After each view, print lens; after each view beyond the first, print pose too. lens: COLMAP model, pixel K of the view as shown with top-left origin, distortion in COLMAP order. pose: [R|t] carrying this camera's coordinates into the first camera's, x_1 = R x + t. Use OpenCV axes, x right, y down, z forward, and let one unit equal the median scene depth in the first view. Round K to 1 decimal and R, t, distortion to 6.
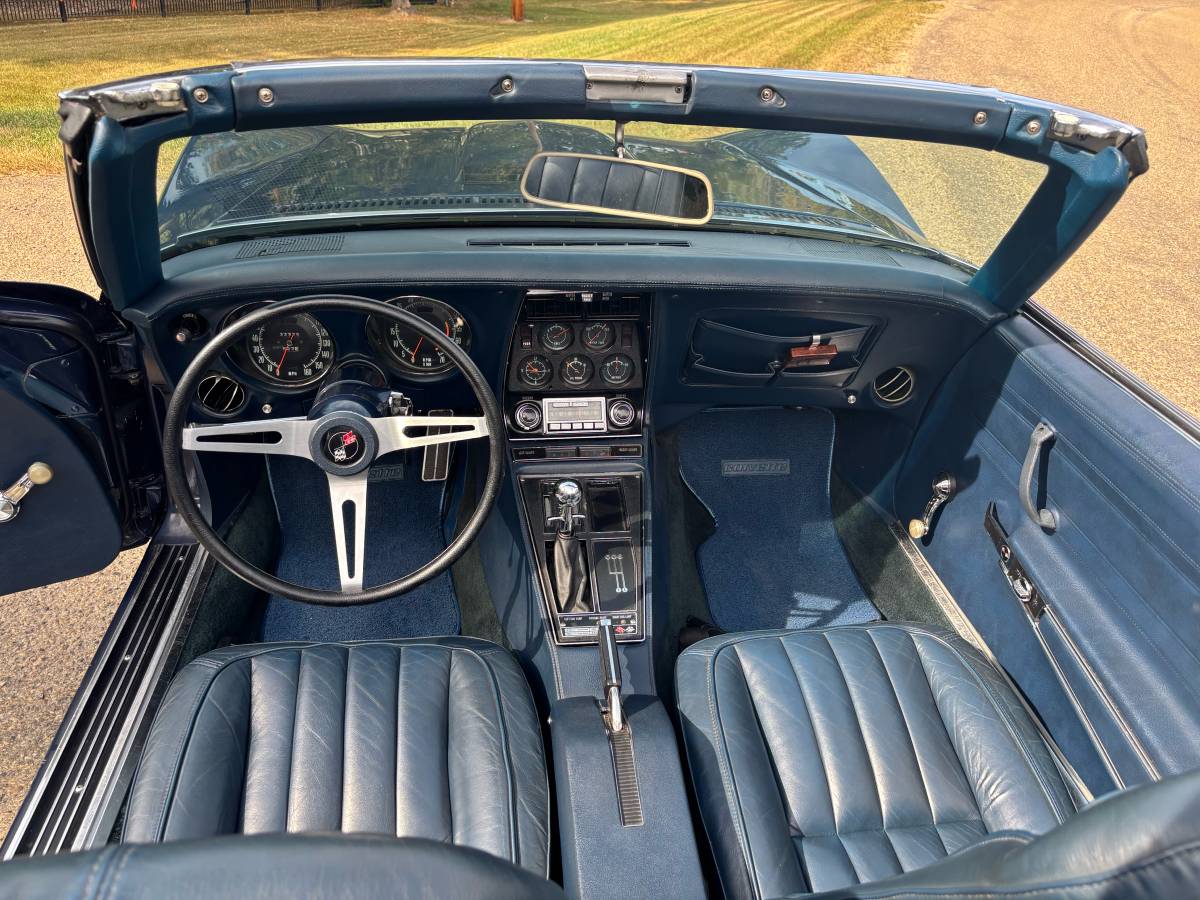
lens RADIAL K [[908.0, 0, 604.7], [0, 908.0, 451.8], [0, 0, 1]] dist [0.038160, -0.049380]
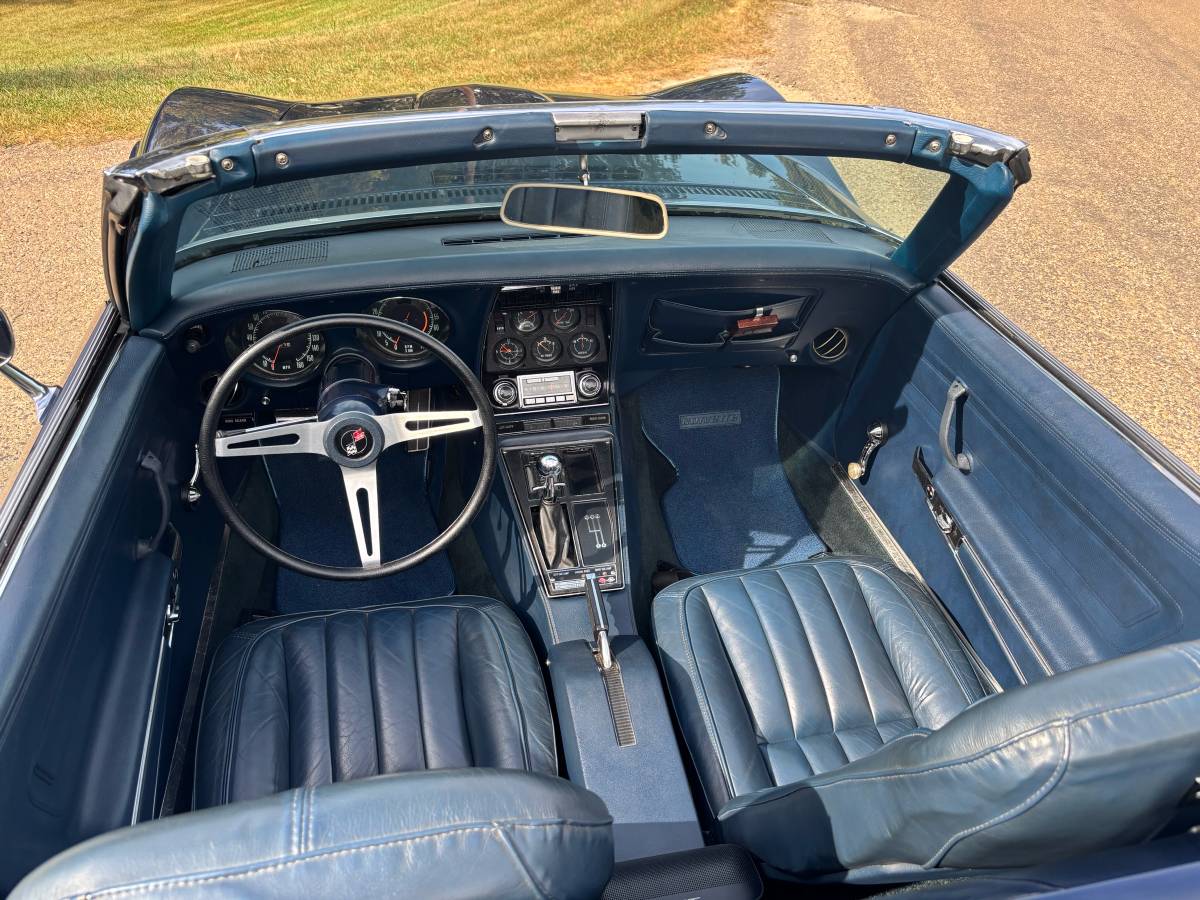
lens RADIAL K [[908.0, 0, 602.5], [0, 908.0, 455.8], [0, 0, 1]] dist [0.038160, -0.049380]
pose [[0.996909, -0.061703, 0.048630, -0.031929], [0.057484, 0.994819, 0.083845, -0.063348], [-0.053551, -0.080790, 0.995291, -0.142801]]
